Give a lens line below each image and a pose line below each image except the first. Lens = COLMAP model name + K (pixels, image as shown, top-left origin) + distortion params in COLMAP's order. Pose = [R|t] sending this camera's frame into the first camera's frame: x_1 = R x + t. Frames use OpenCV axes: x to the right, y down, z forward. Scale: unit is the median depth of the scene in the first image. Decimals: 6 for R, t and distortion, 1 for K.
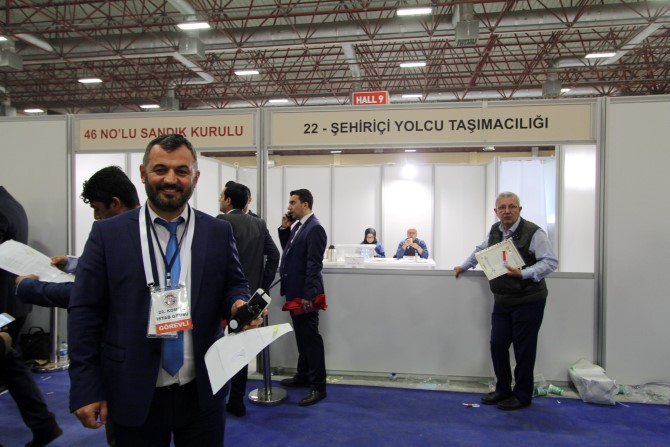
lens RADIAL K [[475.5, 0, 330.2], [0, 475.5, 227.5], [0, 0, 1]] dist [-0.009602, 0.016473]
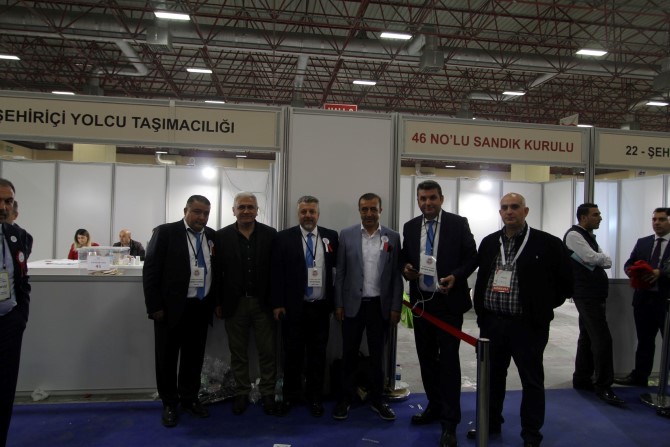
lens RADIAL K [[461.6, 0, 334.6], [0, 461.6, 228.7], [0, 0, 1]] dist [-0.006196, 0.017356]
pose [[0.958896, 0.027358, 0.282435, -1.020662], [-0.024556, 0.999608, -0.013457, 0.014359], [-0.282692, 0.005968, 0.959192, 0.124615]]
